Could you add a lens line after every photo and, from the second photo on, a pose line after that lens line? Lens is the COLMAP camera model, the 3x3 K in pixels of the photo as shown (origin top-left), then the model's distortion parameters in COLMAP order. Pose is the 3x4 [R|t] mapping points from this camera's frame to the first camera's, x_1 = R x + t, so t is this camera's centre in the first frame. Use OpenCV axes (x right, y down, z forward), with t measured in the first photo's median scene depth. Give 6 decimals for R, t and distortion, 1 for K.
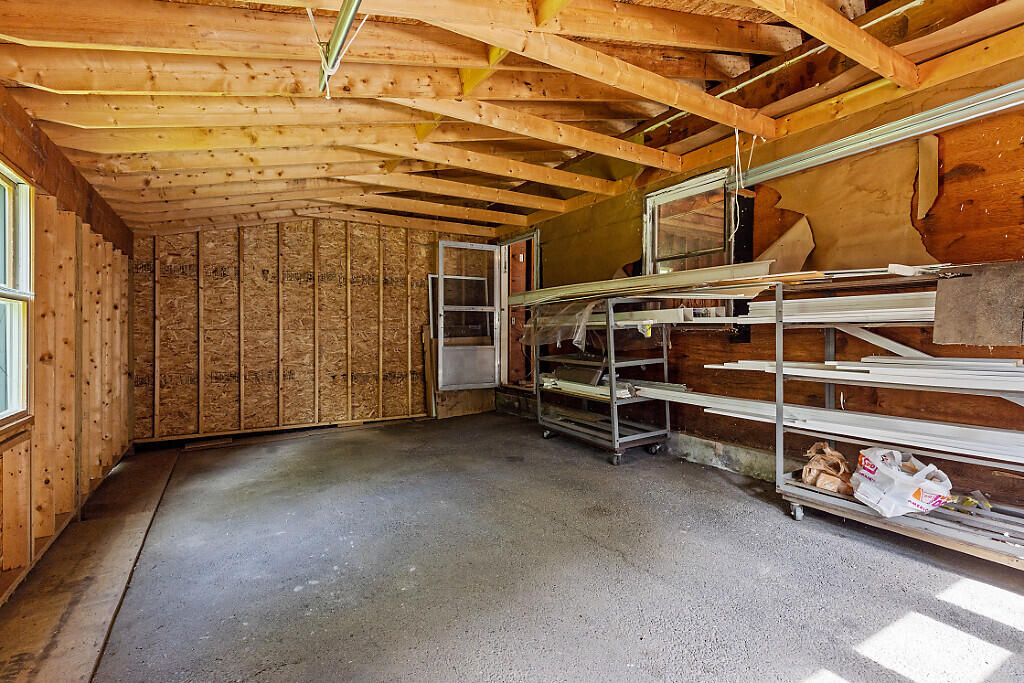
lens RADIAL K [[471.9, 0, 510.6], [0, 471.9, 336.4], [0, 0, 1]] dist [0.005537, -0.001837]
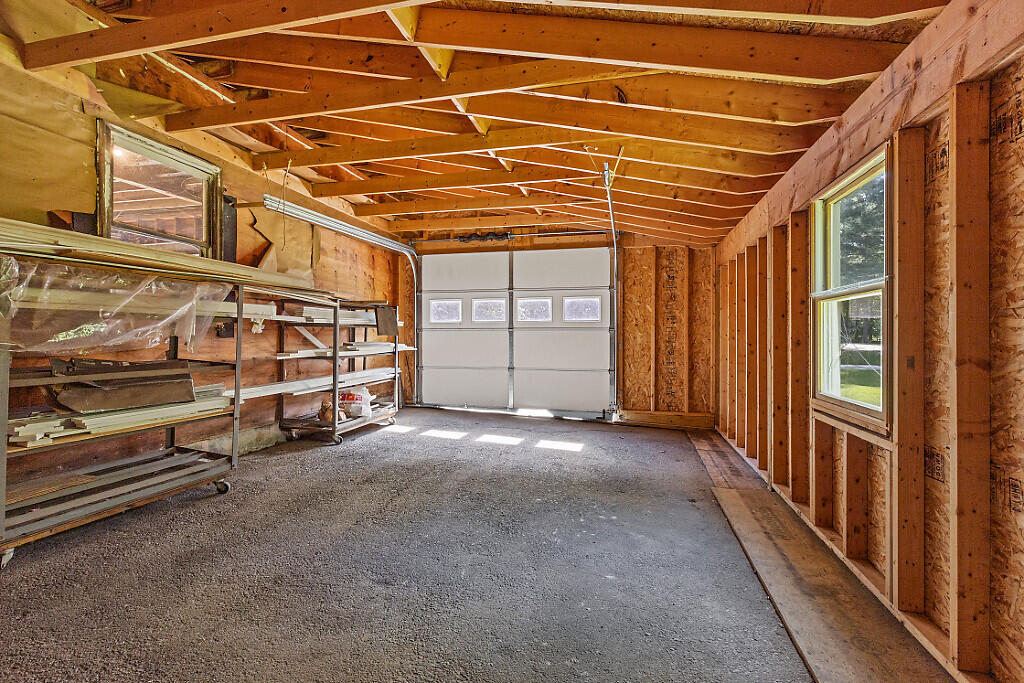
lens RADIAL K [[471.9, 0, 511.7], [0, 471.9, 338.6], [0, 0, 1]] dist [0.005537, -0.001837]
pose [[-0.701259, 0.002093, 0.712903, -1.185347], [0.002804, 0.999996, -0.000177, 0.025829], [-0.712901, 0.001874, -0.701262, 2.116768]]
